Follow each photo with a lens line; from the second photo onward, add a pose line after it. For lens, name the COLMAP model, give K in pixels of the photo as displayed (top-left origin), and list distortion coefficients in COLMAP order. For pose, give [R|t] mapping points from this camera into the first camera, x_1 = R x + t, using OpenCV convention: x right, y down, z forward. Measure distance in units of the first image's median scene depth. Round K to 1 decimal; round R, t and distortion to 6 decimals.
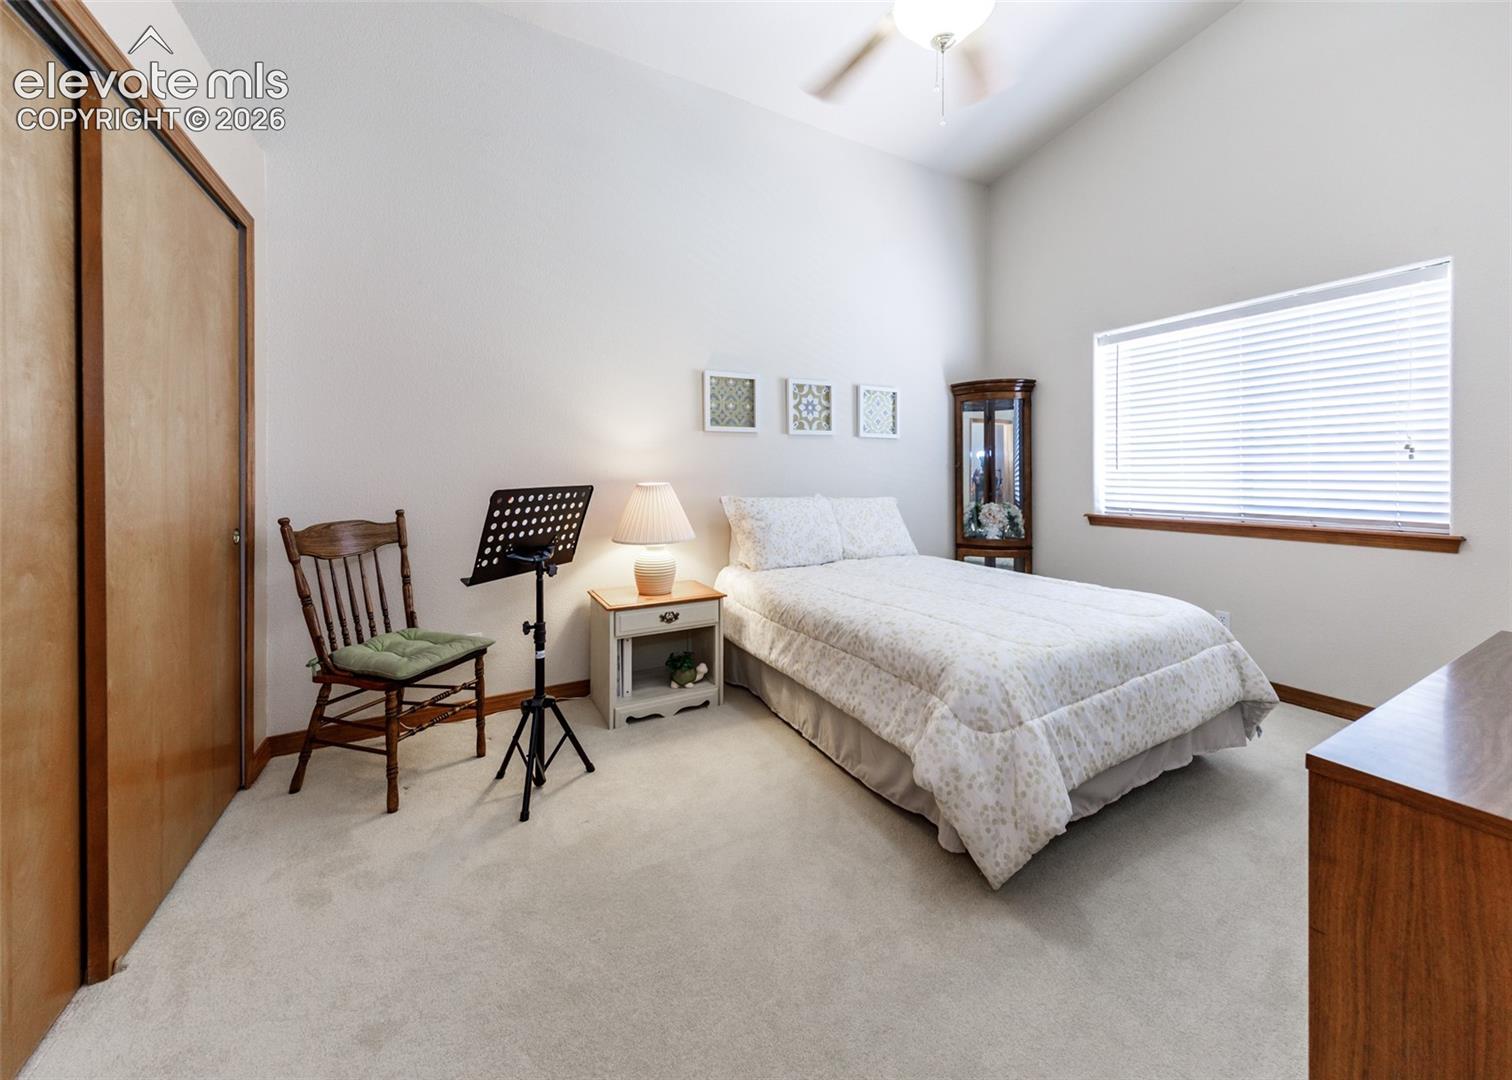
lens RADIAL K [[542.5, 0, 753.9], [0, 542.5, 481.8], [0, 0, 1]] dist [0.000511, 0.000021]
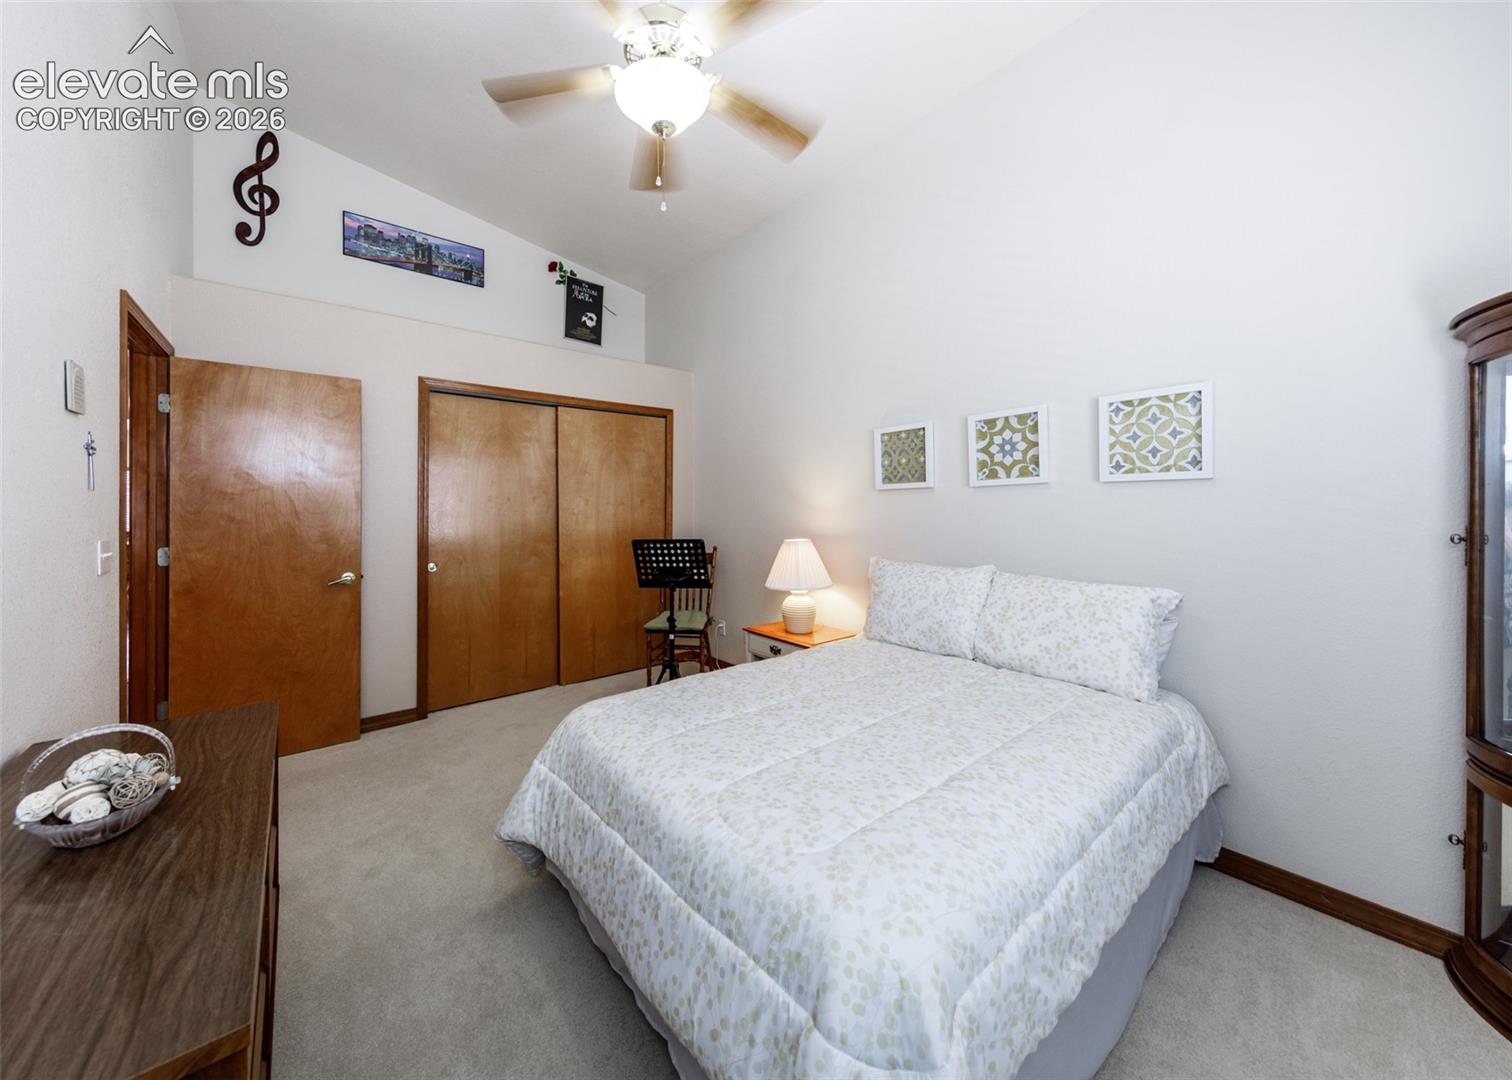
lens RADIAL K [[535.8, 0, 753.9], [0, 535.8, 517.6], [0, 0, 1]] dist [0.000263, -0.000004]
pose [[0.198817, 0.018914, -0.979854, 0.758368], [-0.011400, 0.999791, 0.016985, -0.051741], [0.979970, 0.007794, 0.198991, 0.531975]]
